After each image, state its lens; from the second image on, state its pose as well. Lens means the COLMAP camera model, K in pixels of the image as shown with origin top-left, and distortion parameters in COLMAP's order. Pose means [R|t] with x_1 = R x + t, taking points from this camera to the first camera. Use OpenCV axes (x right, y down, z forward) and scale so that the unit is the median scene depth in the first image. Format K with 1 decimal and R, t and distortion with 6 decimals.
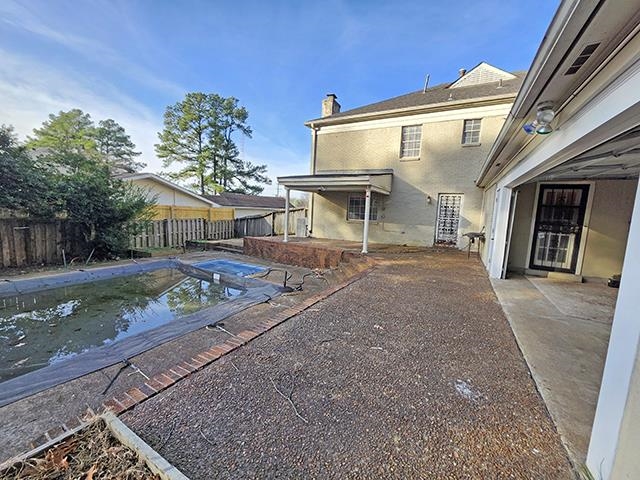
lens RADIAL K [[245.5, 0, 320.0], [0, 245.5, 240.0], [0, 0, 1]] dist [0.000660, 0.000046]
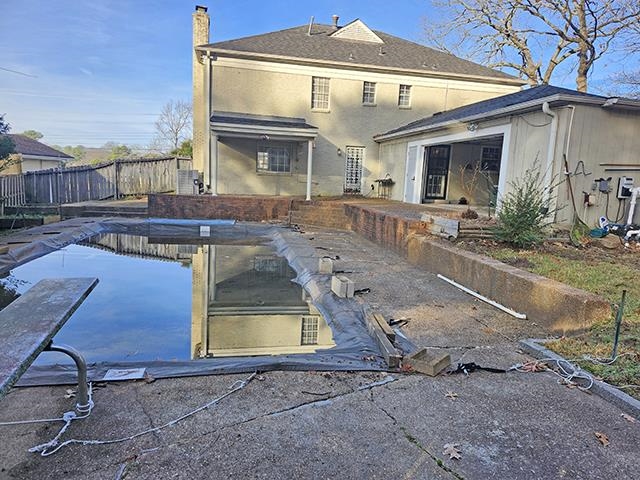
lens RADIAL K [[435.2, 0, 320.0], [0, 435.2, 240.0], [0, 0, 1]] dist [0.063168, -0.004843]
pose [[0.773079, -0.100912, 0.626231, -0.846935], [0.070768, 0.994822, 0.072945, 0.076059], [-0.630349, -0.012075, 0.776218, -0.430740]]
